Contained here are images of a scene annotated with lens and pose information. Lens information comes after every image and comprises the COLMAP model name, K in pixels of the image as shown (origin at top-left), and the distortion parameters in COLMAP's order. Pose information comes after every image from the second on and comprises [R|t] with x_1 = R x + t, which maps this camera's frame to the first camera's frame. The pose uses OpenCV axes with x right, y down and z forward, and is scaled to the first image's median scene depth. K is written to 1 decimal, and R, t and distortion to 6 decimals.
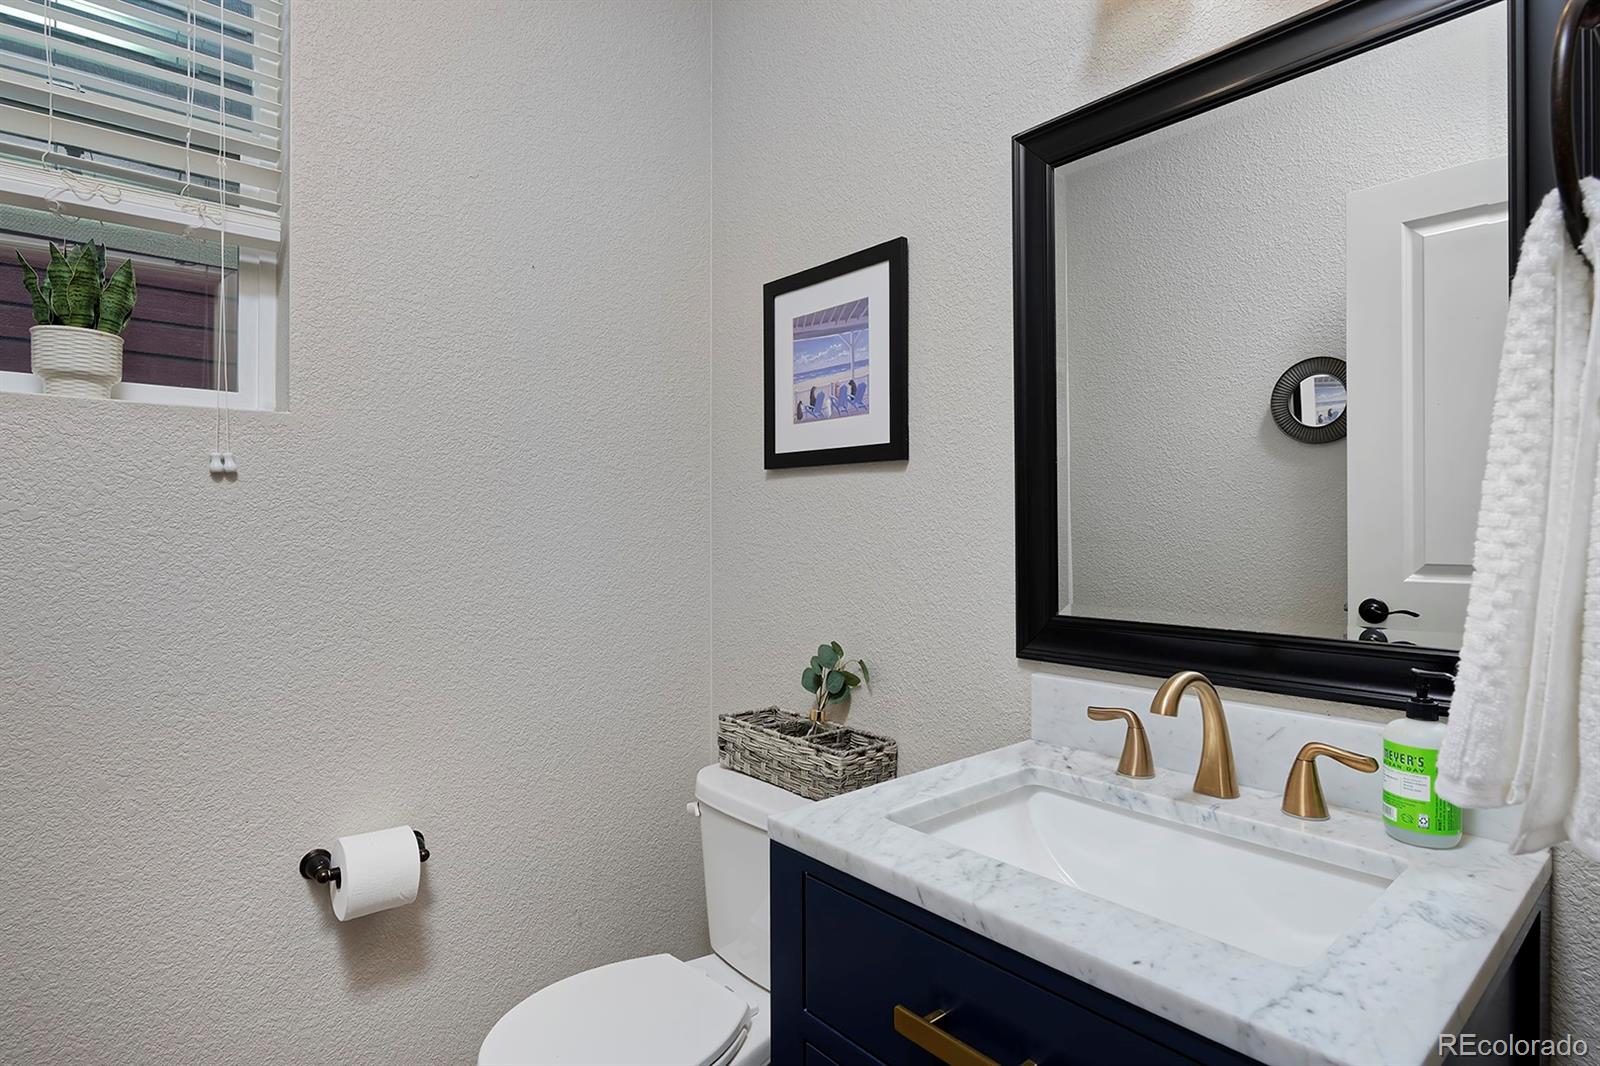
lens RADIAL K [[818.4, 0, 802.6], [0, 818.4, 527.6], [0, 0, 1]] dist [-0.009883, -0.000517]
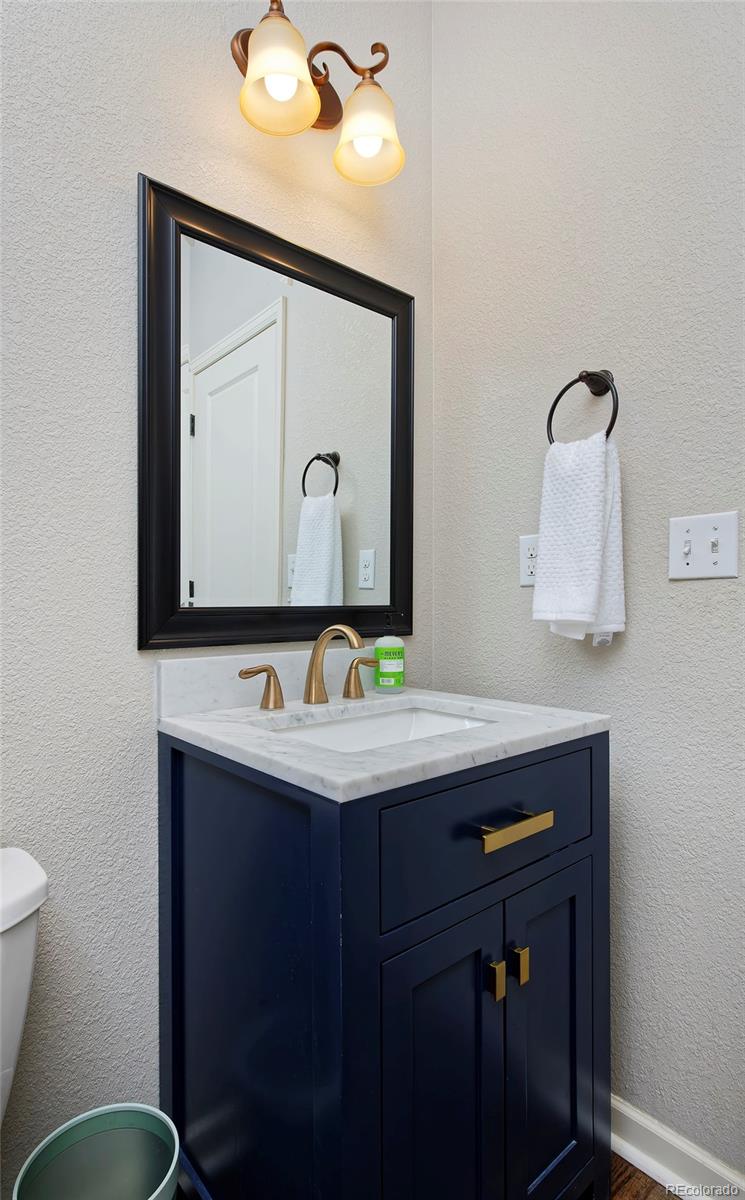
lens RADIAL K [[617.9, 0, 372.5], [0, 617.9, 600.0], [0, 0, 1]] dist [0.001243, 0.000179]
pose [[0.001065, 0.003396, 0.999994, -0.688252], [0.005843, 0.999977, -0.003402, 0.116717], [-0.999982, 0.005847, 0.001045, 0.830490]]
